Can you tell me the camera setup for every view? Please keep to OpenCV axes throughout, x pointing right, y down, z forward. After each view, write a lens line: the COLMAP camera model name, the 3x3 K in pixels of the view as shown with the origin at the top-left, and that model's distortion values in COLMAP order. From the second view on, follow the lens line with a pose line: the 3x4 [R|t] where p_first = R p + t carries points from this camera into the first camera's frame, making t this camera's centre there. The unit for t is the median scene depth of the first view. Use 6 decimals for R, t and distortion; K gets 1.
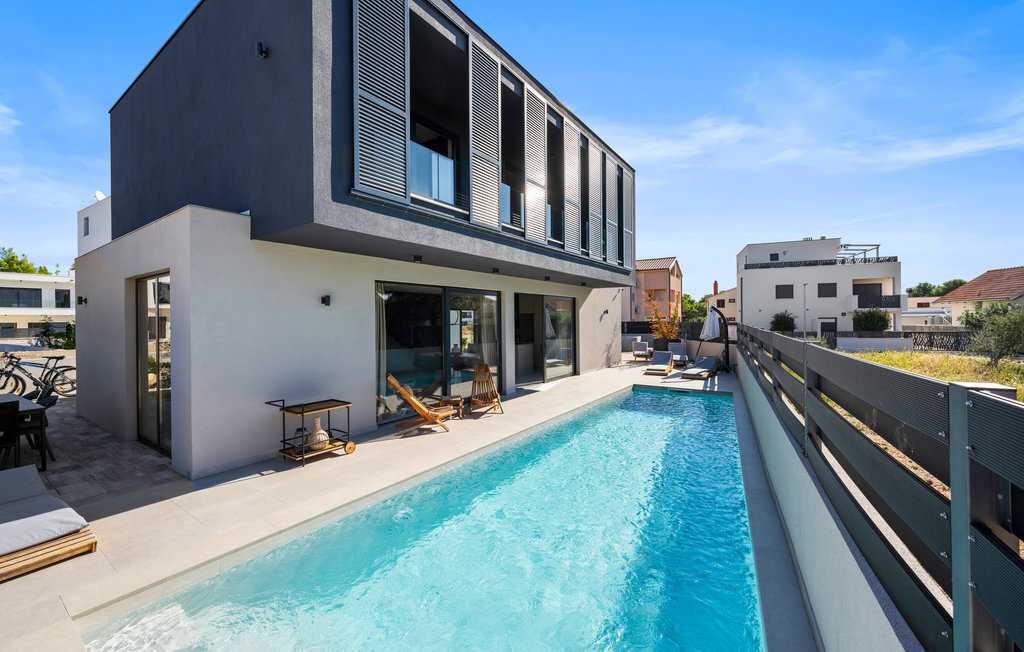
lens RADIAL K [[412.5, 0, 507.4], [0, 412.5, 319.4], [0, 0, 1]] dist [-0.002295, 0.000166]
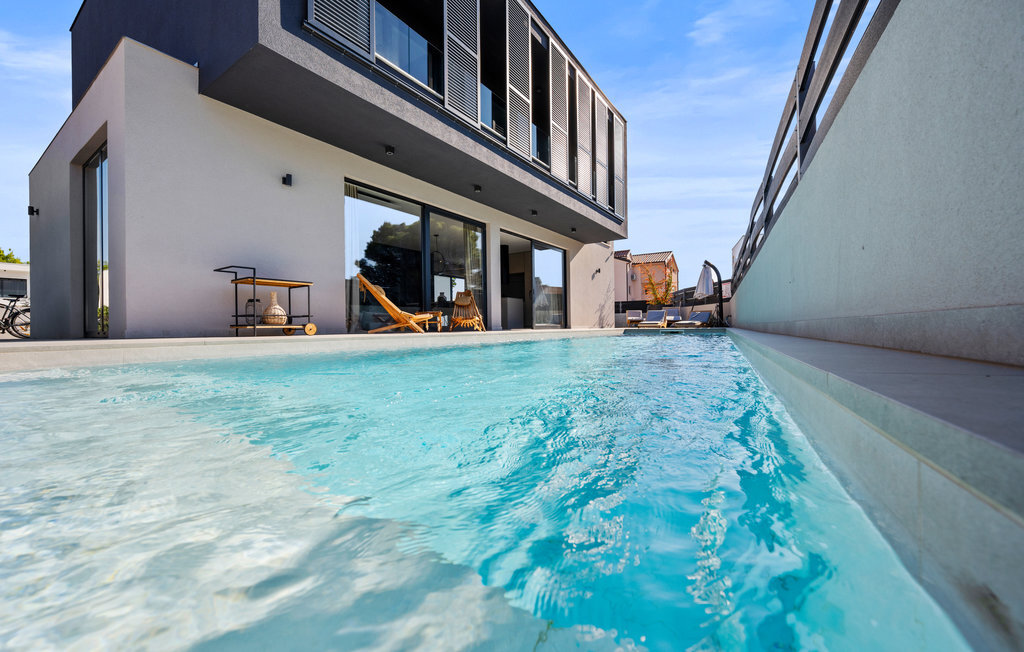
lens RADIAL K [[412.5, 0, 510.5], [0, 412.5, 321.7], [0, 0, 1]] dist [-0.002295, 0.000166]
pose [[0.999911, -0.003005, 0.012994, 0.048254], [0.003000, 0.999995, 0.000373, 0.267337], [-0.012995, -0.000334, 0.999916, 0.064974]]
